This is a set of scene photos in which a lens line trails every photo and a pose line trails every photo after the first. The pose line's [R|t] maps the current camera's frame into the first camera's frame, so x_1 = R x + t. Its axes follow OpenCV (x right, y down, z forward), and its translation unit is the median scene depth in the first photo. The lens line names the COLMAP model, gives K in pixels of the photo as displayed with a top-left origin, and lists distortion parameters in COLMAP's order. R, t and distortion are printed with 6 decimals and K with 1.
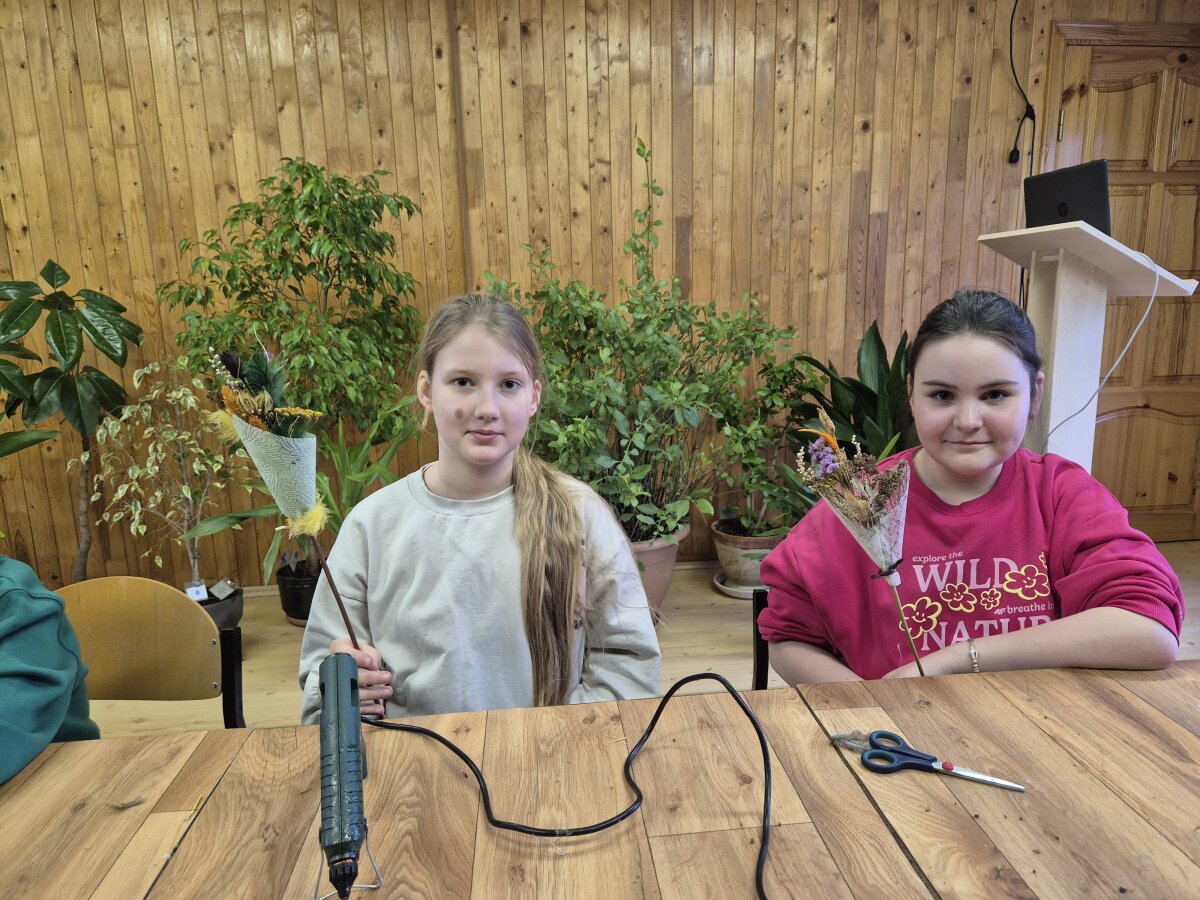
lens RADIAL K [[815.2, 0, 610.1], [0, 815.2, 481.6], [0, 0, 1]] dist [0.069112, -0.064229]
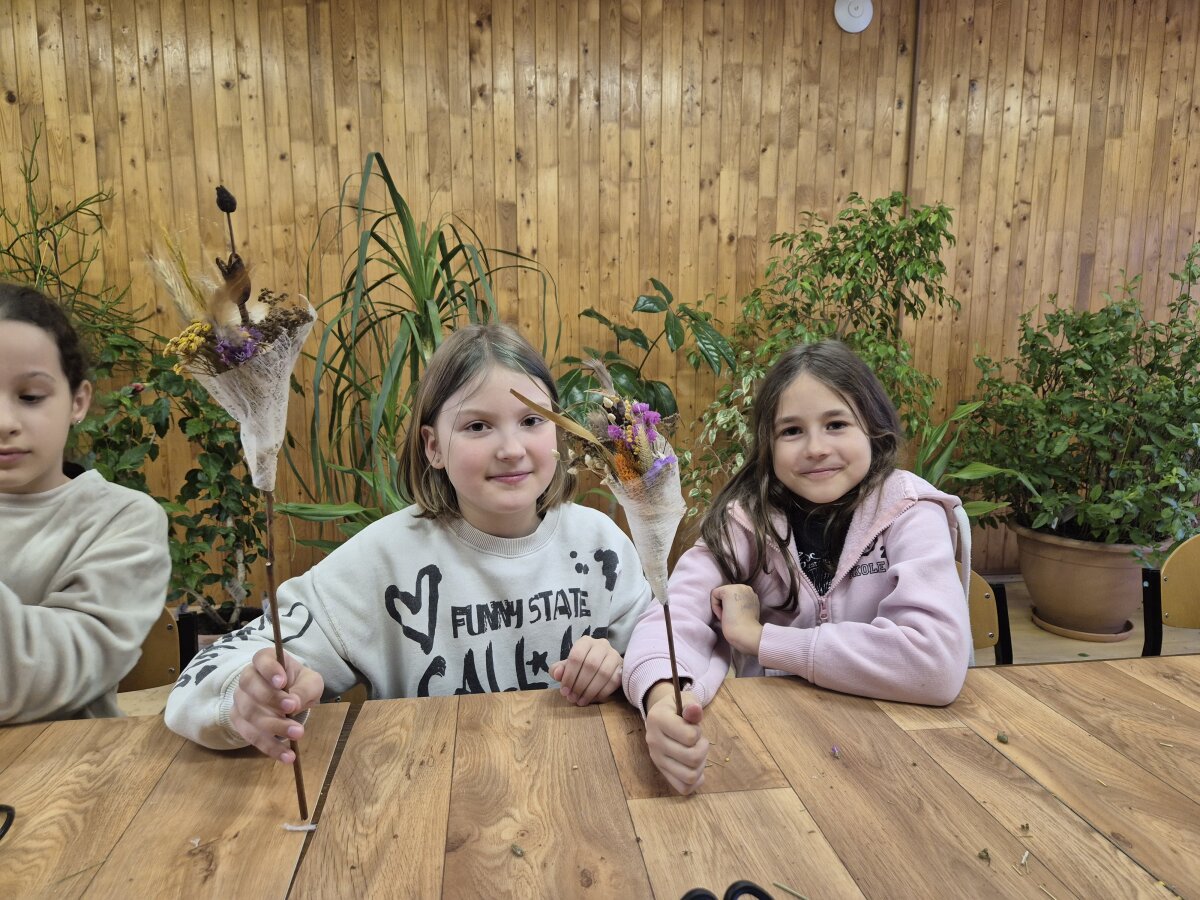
lens RADIAL K [[815.2, 0, 623.4], [0, 815.2, 468.9], [0, 0, 1]] dist [0.069112, -0.064229]
pose [[0.999016, 0.016731, 0.041083, -0.616689], [-0.013671, 0.997190, -0.073658, 0.055940], [-0.042200, 0.073024, 0.996437, -0.052866]]
